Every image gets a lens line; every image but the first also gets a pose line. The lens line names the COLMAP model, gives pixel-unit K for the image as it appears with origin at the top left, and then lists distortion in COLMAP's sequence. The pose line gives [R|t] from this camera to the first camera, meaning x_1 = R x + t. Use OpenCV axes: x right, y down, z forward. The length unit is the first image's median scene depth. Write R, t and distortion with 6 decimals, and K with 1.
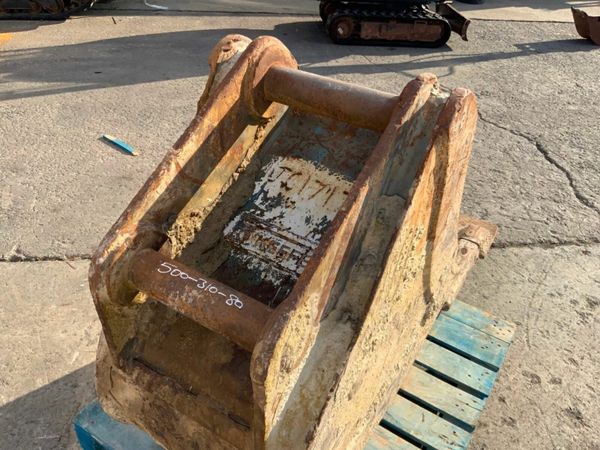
lens RADIAL K [[500.9, 0, 298.6], [0, 500.9, 223.5], [0, 0, 1]] dist [0.073660, -0.131506]
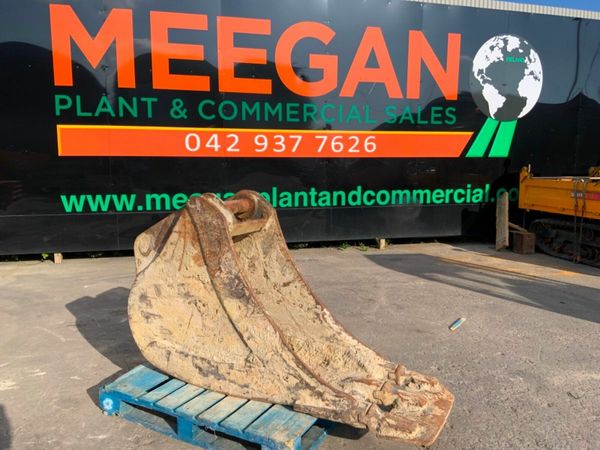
lens RADIAL K [[500.9, 0, 298.6], [0, 500.9, 223.5], [0, 0, 1]] dist [0.073660, -0.131506]
pose [[0.093188, 0.068947, -0.993258, 2.466341], [-0.574979, 0.818163, 0.002848, -0.356714], [0.812844, 0.570838, 0.115886, 0.942978]]
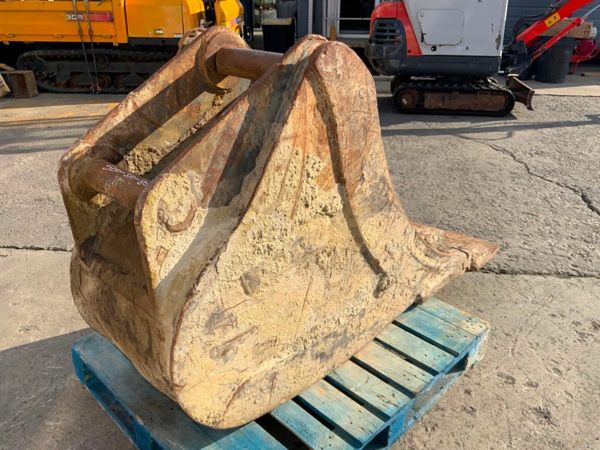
lens RADIAL K [[500.9, 0, 298.6], [0, 500.9, 223.5], [0, 0, 1]] dist [0.073660, -0.131506]
pose [[0.978313, 0.042597, -0.202707, 0.401779], [-0.077929, 0.982417, -0.169658, 0.330700], [0.191916, 0.181776, 0.964430, -0.147441]]
